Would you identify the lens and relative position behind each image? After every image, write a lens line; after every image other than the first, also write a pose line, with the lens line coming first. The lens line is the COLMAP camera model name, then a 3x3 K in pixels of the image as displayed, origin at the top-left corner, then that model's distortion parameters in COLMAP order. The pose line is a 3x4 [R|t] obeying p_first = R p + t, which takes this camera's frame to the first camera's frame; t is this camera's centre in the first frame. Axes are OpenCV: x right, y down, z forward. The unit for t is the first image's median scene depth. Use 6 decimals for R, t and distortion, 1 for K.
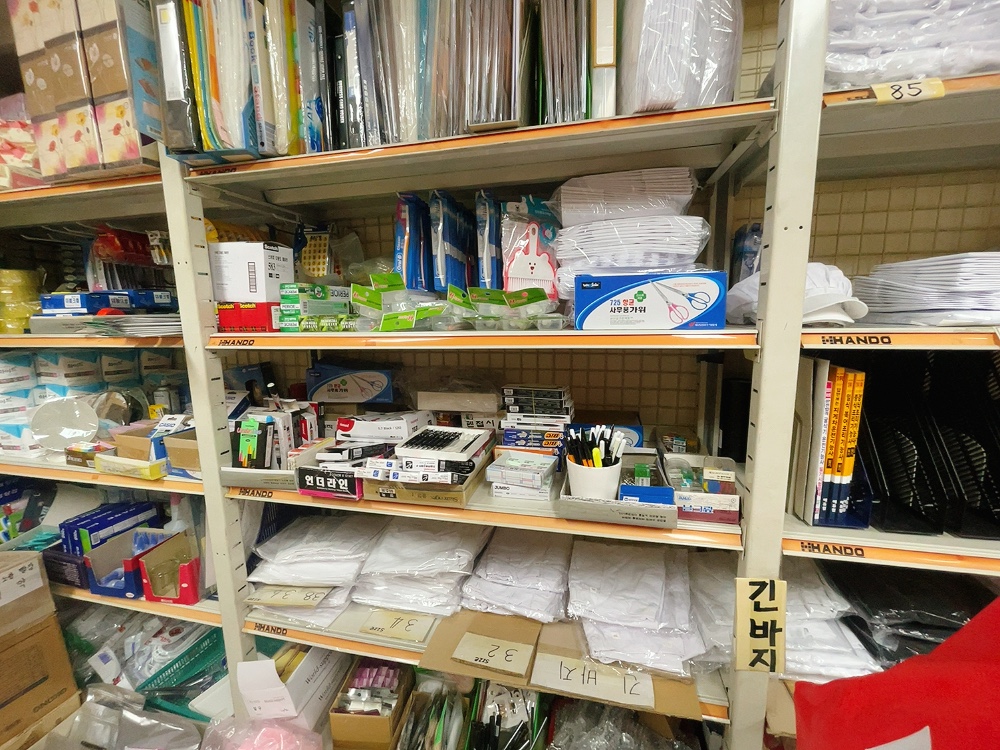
lens RADIAL K [[418.8, 0, 501.3], [0, 418.8, 371.4], [0, 0, 1]] dist [-0.005622, 0.000990]
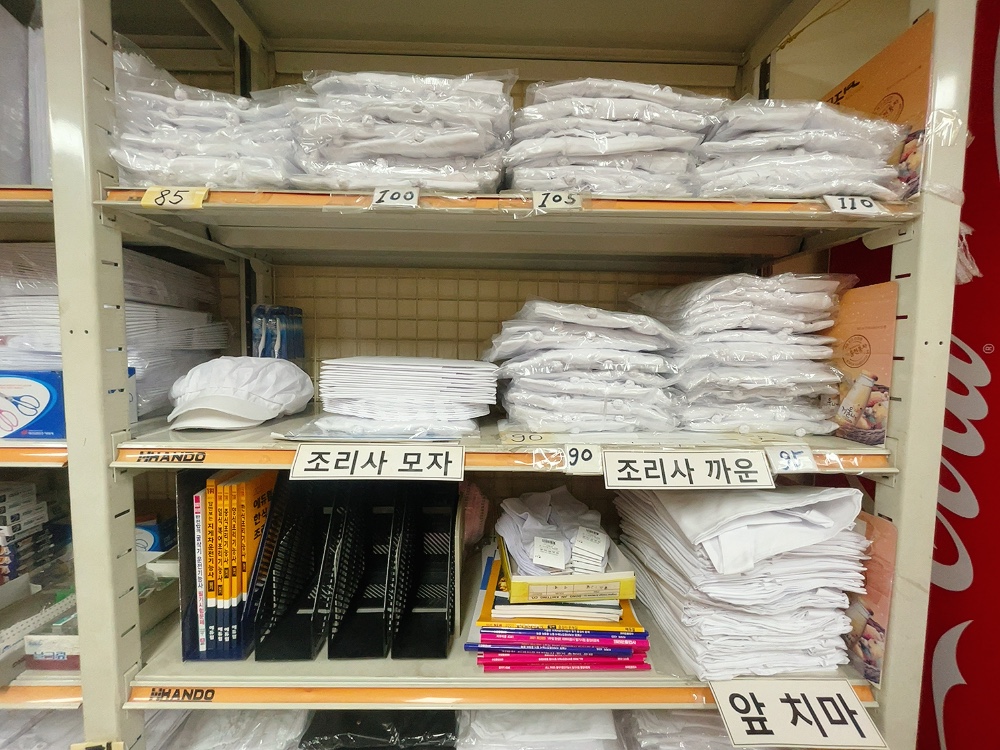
lens RADIAL K [[418.8, 0, 495.2], [0, 418.8, 374.6], [0, 0, 1]] dist [-0.005622, 0.000990]
pose [[0.967228, 0.016715, 0.253359, 1.214606], [0.004702, 0.996480, -0.083694, -0.161706], [-0.253866, 0.082143, 0.963745, -0.052090]]
